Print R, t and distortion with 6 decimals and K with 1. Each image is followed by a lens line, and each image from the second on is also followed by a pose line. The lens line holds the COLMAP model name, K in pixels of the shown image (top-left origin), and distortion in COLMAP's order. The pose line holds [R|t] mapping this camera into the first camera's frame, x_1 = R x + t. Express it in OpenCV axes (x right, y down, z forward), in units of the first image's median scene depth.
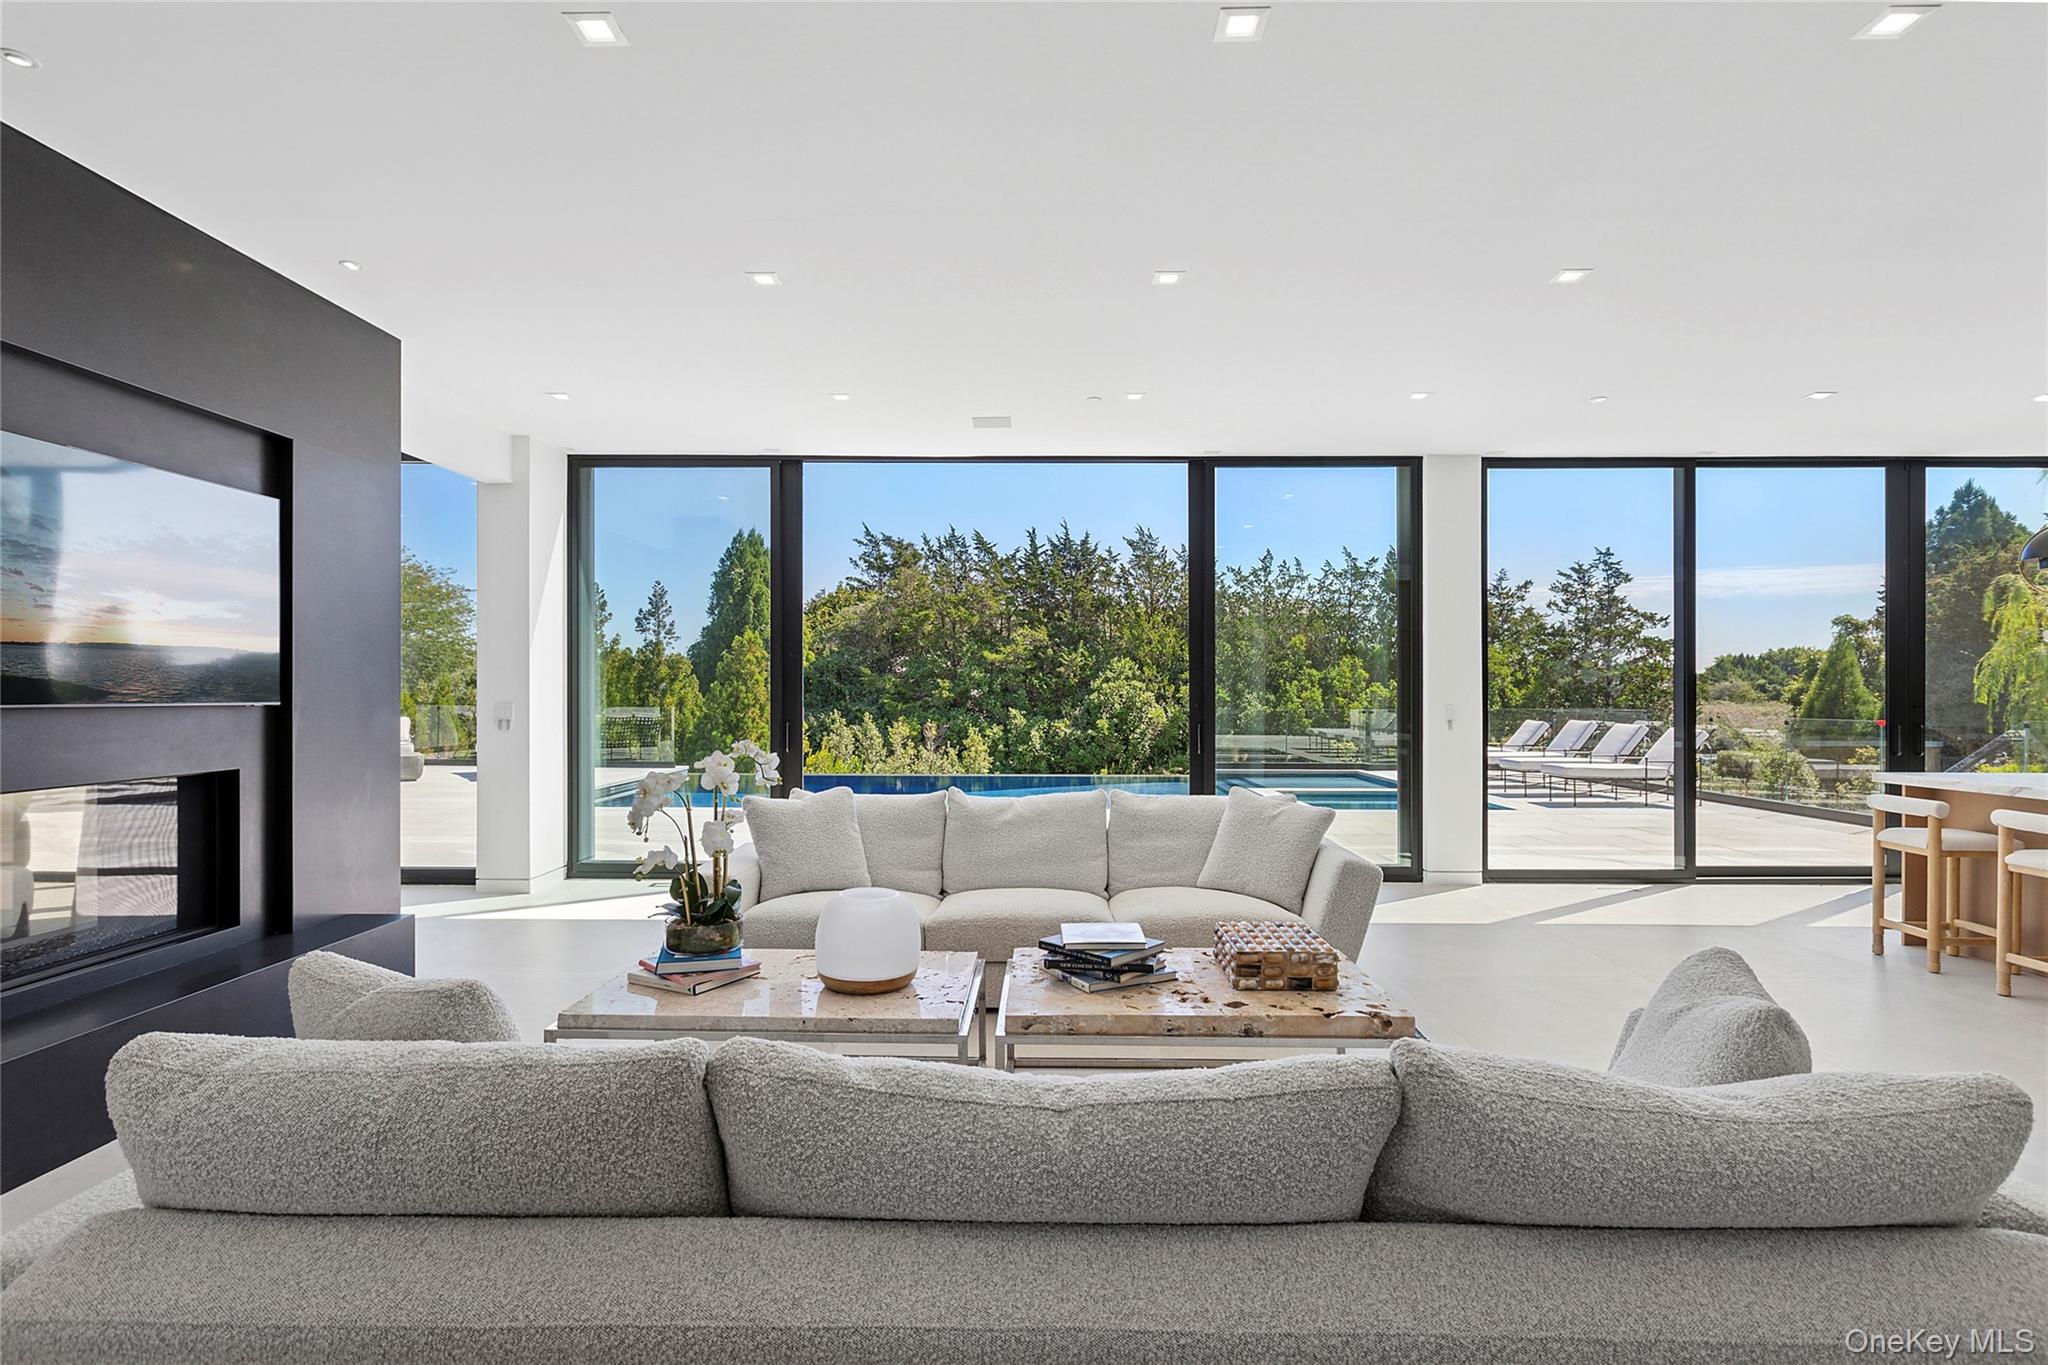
lens RADIAL K [[998.2, 0, 1024.0], [0, 998.2, 682.5], [0, 0, 1]] dist [-0.015743, -0.000097]
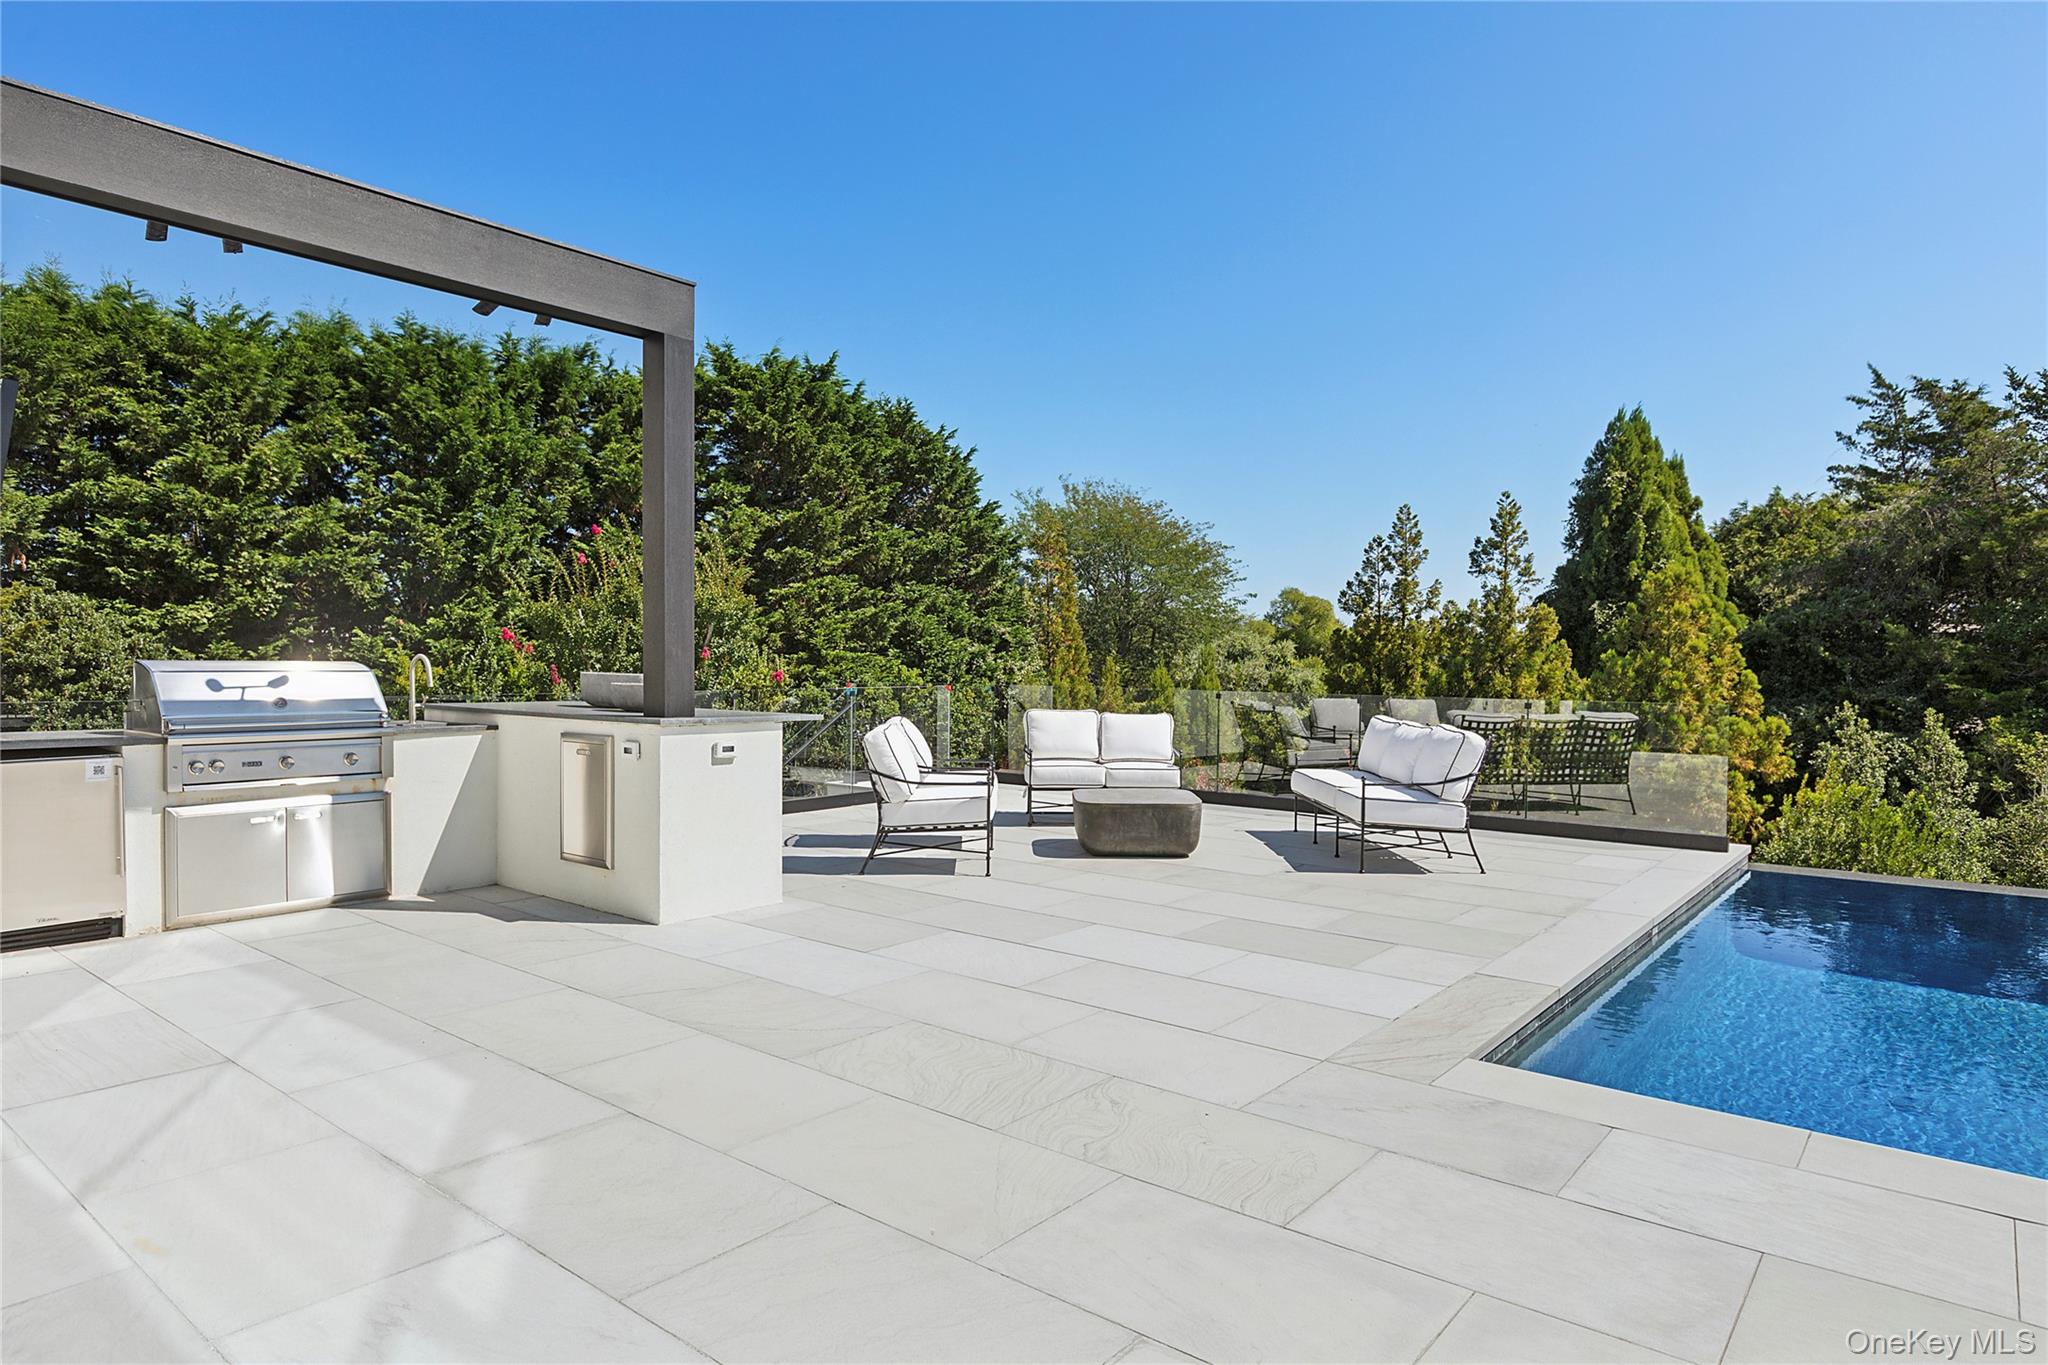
lens RADIAL K [[1183.3, 0, 1024.0], [0, 1183.3, 682.5], [0, 0, 1]] dist [-0.000783, -0.000725]
pose [[0.781491, 0.010546, -0.623827, -0.130002], [0.003402, 0.999770, 0.021163, 0.001728], [0.623907, -0.018661, 0.781276, 0.210461]]
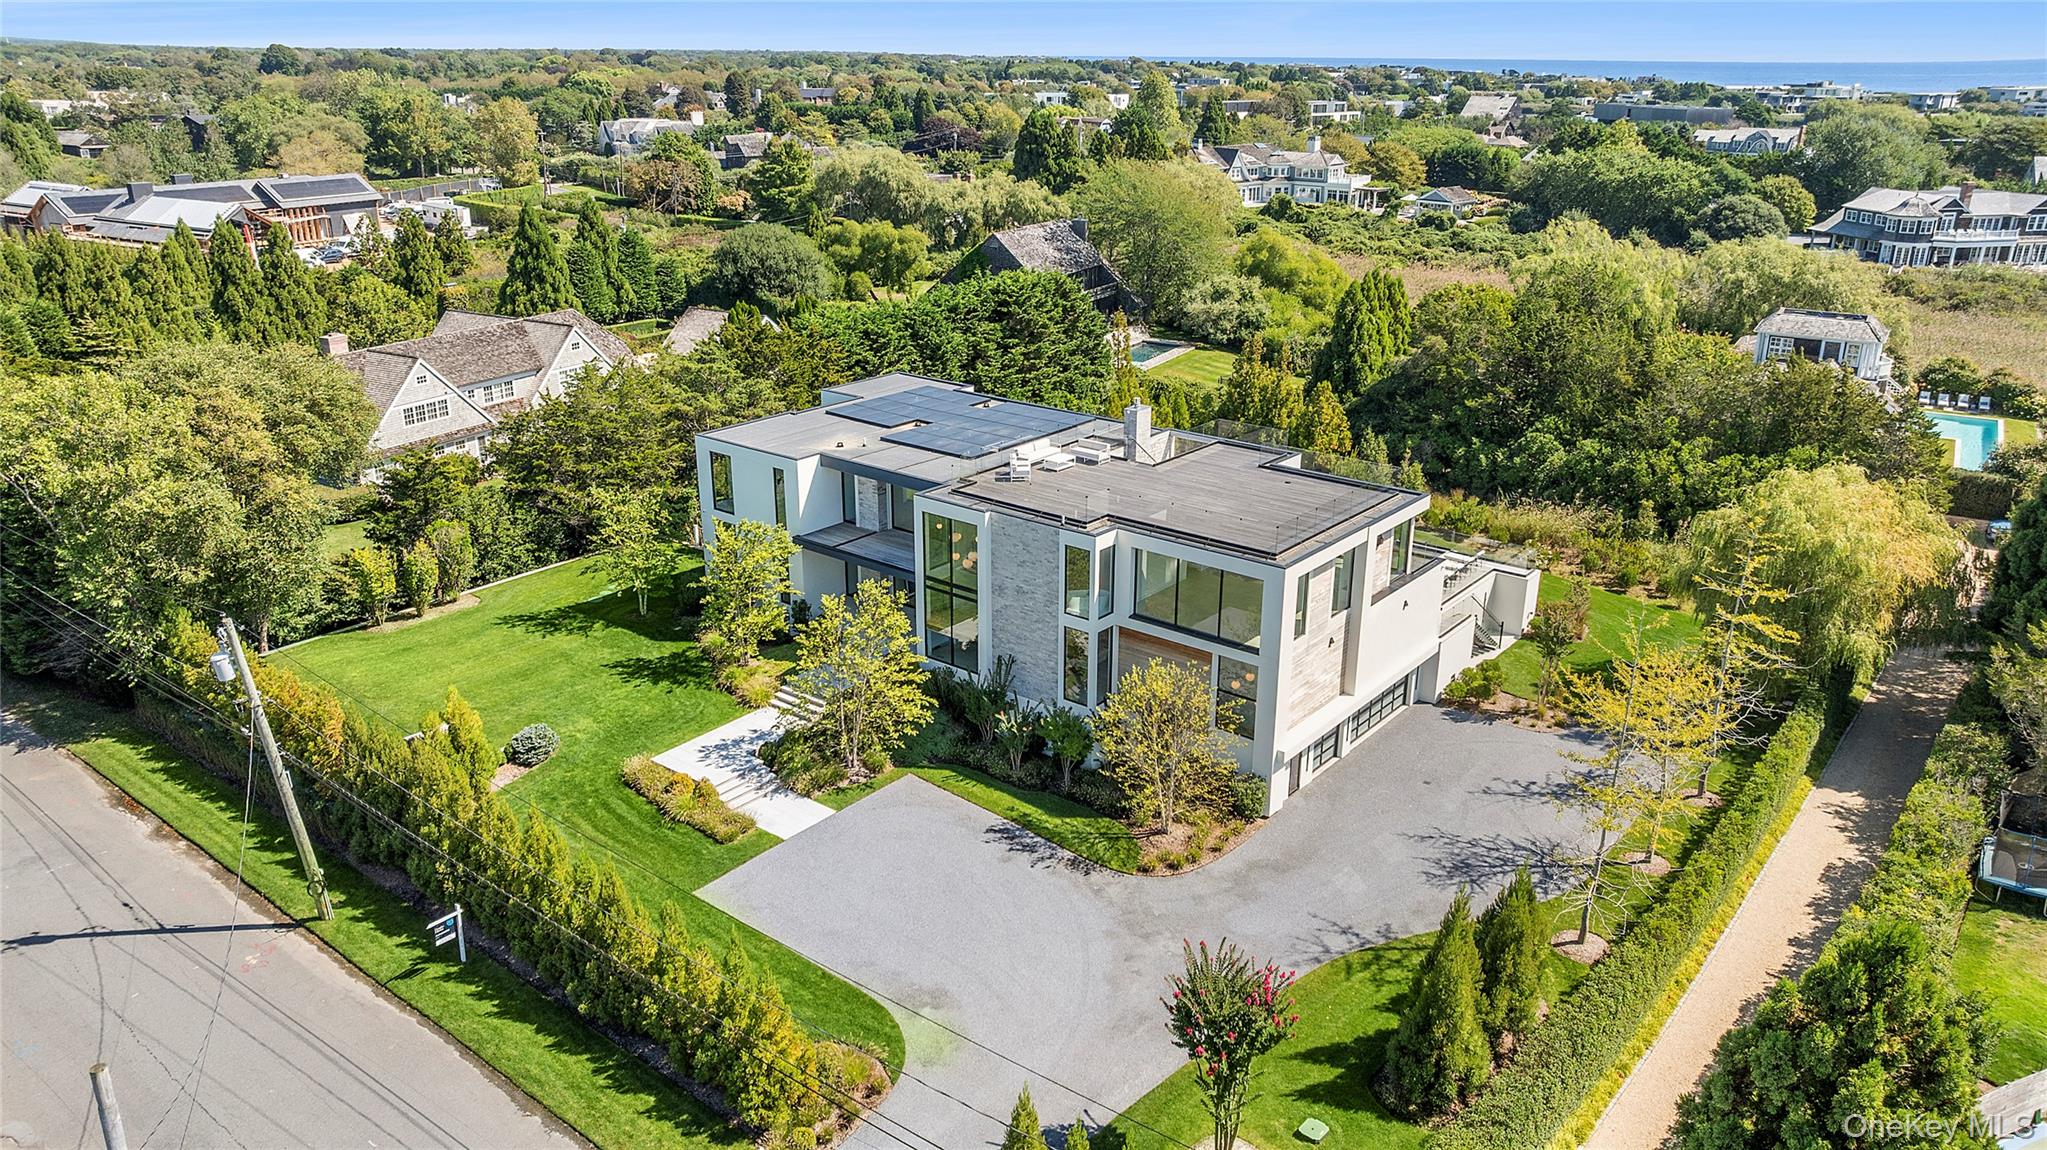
lens RADIAL K [[1415.9, 0, 1023.5], [0, 1415.9, 575.0], [0, 0, 1]] dist [-0.002885, -0.000248]
pose [[0.781491, 0.211293, -0.587049, 0.808126], [0.005384, 0.938591, 0.344989, -0.559393], [0.623893, -0.272766, 0.732363, -1.212323]]
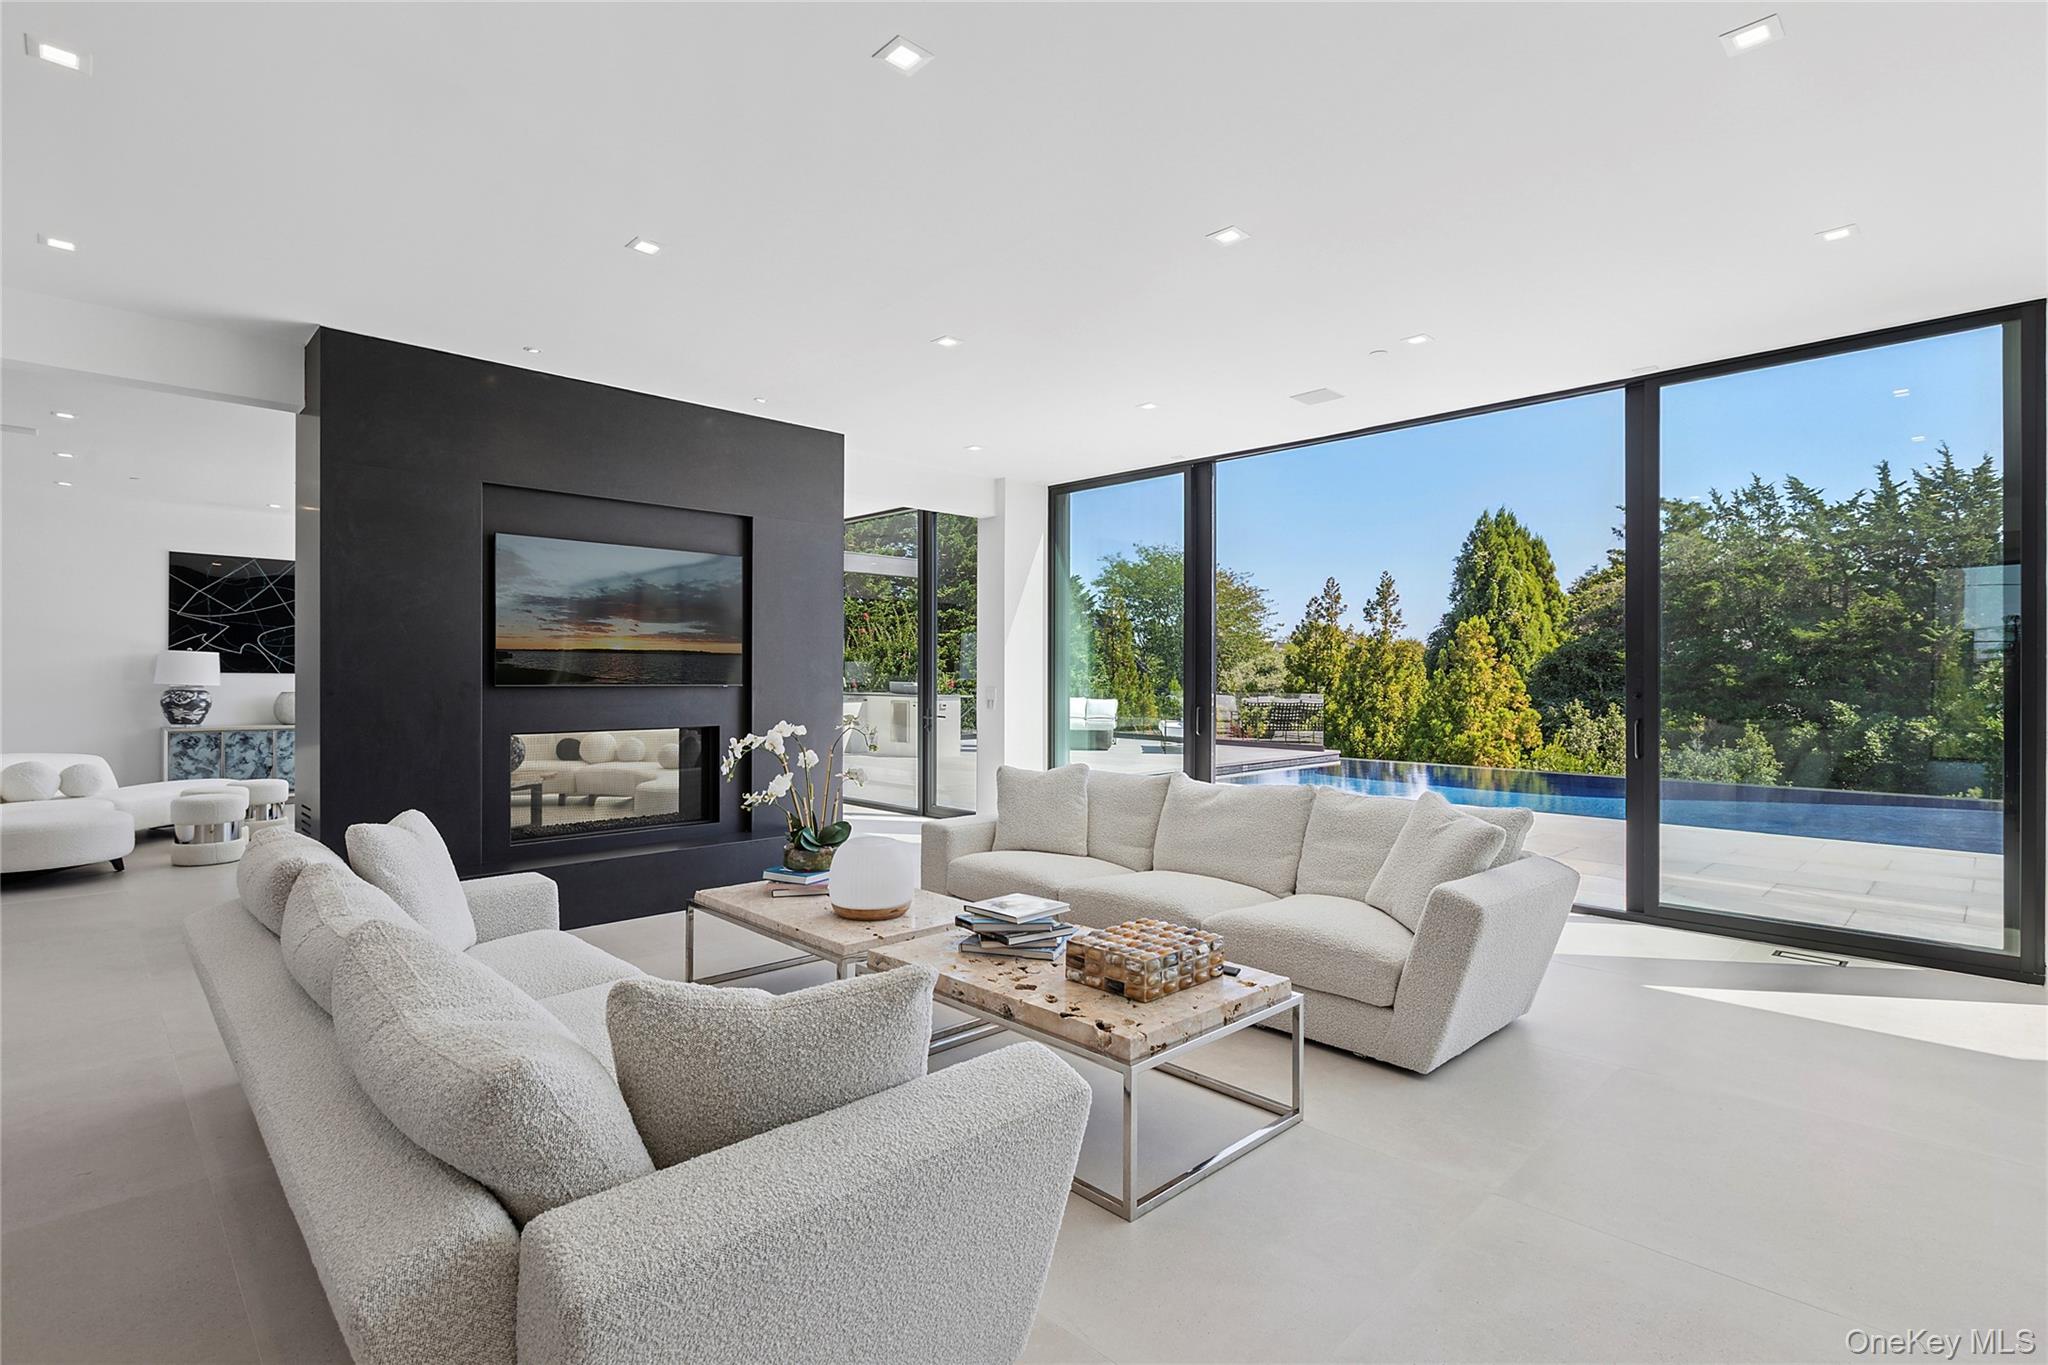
lens RADIAL K [[973.9, 0, 1024.0], [0, 973.9, 682.5], [0, 0, 1]] dist [-0.000190, -0.000239]
pose [[0.711640, 0.002824, -0.702538, 0.068935], [0.005895, 0.999933, 0.009991, 0.000253], [0.702519, -0.011251, 0.711576, 0.022511]]
